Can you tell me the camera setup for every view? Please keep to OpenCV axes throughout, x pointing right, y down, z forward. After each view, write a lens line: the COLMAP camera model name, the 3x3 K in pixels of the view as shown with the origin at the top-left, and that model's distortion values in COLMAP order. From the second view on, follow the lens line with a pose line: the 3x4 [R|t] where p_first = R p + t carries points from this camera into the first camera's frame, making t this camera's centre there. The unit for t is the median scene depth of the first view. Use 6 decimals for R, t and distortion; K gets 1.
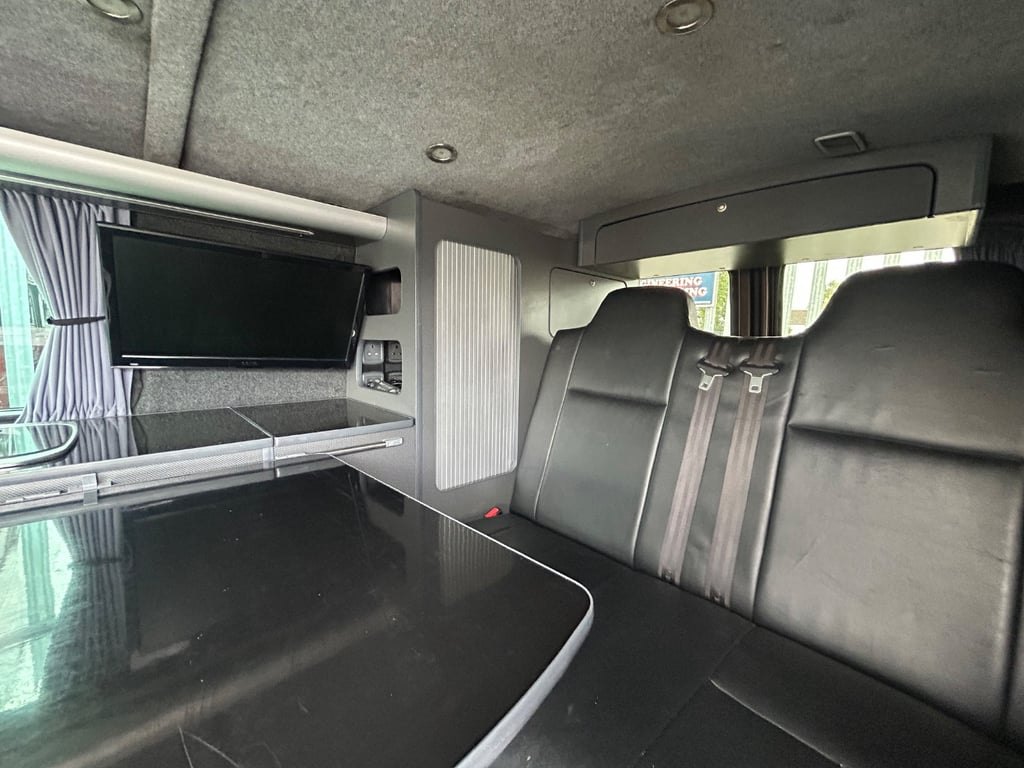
lens RADIAL K [[412.2, 0, 512.0], [0, 412.2, 384.0], [0, 0, 1]] dist [0.002256, 0.000137]
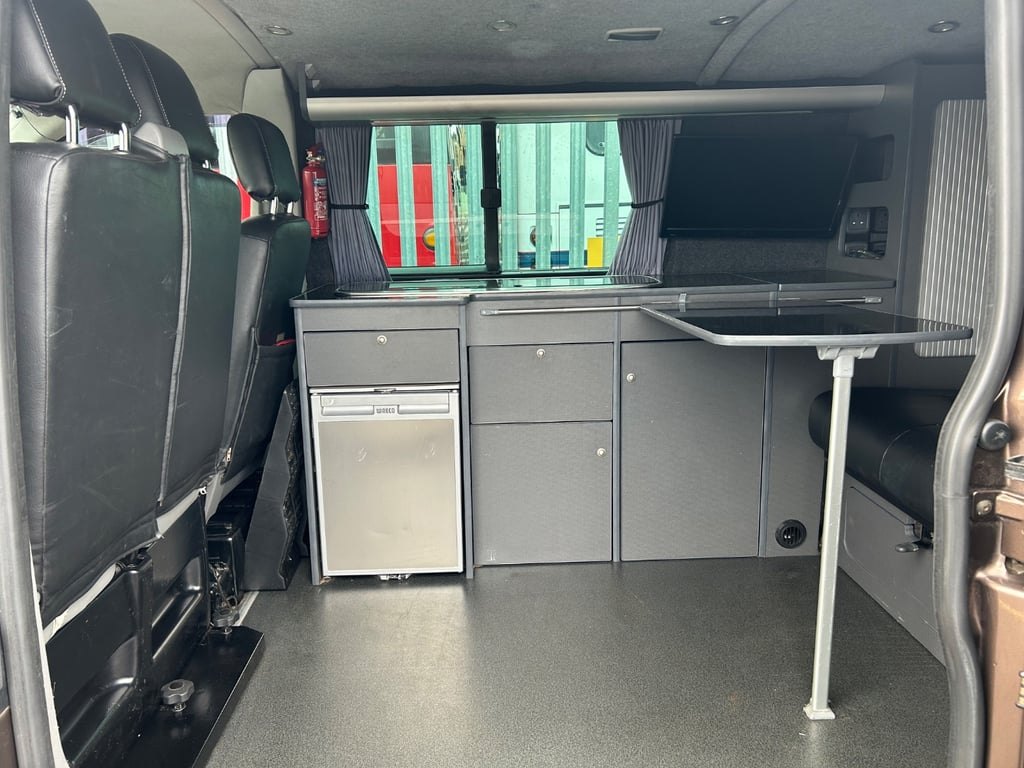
lens RADIAL K [[753.4, 0, 512.0], [0, 753.4, 384.0], [0, 0, 1]] dist [0.073189, -0.083258]
pose [[0.744598, 0.102110, -0.659657, 0.344495], [-0.025917, 0.991908, 0.124286, 0.126272], [0.667009, -0.075446, 0.741219, -1.112370]]
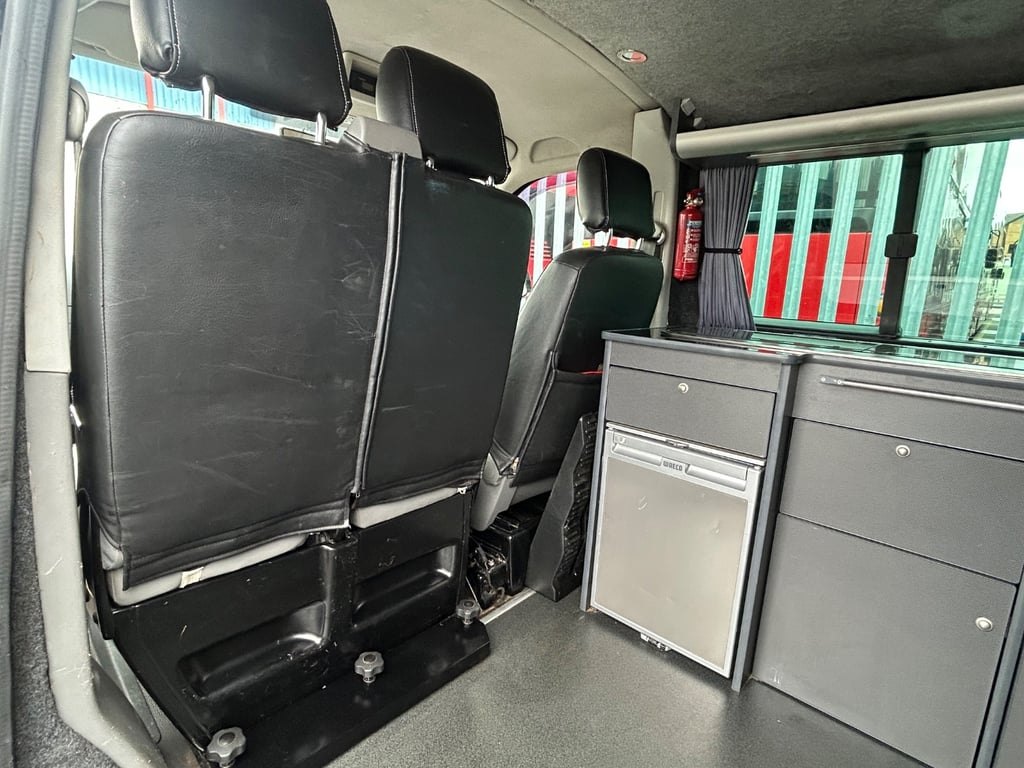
lens RADIAL K [[540.4, 0, 508.5], [0, 540.4, 382.8], [0, 0, 1]] dist [0.000462, -0.000954]
pose [[0.065314, 0.167673, -0.983677, 0.018801], [-0.147807, 0.976533, 0.156641, 0.116949], [0.986857, 0.135164, 0.088564, -0.442024]]
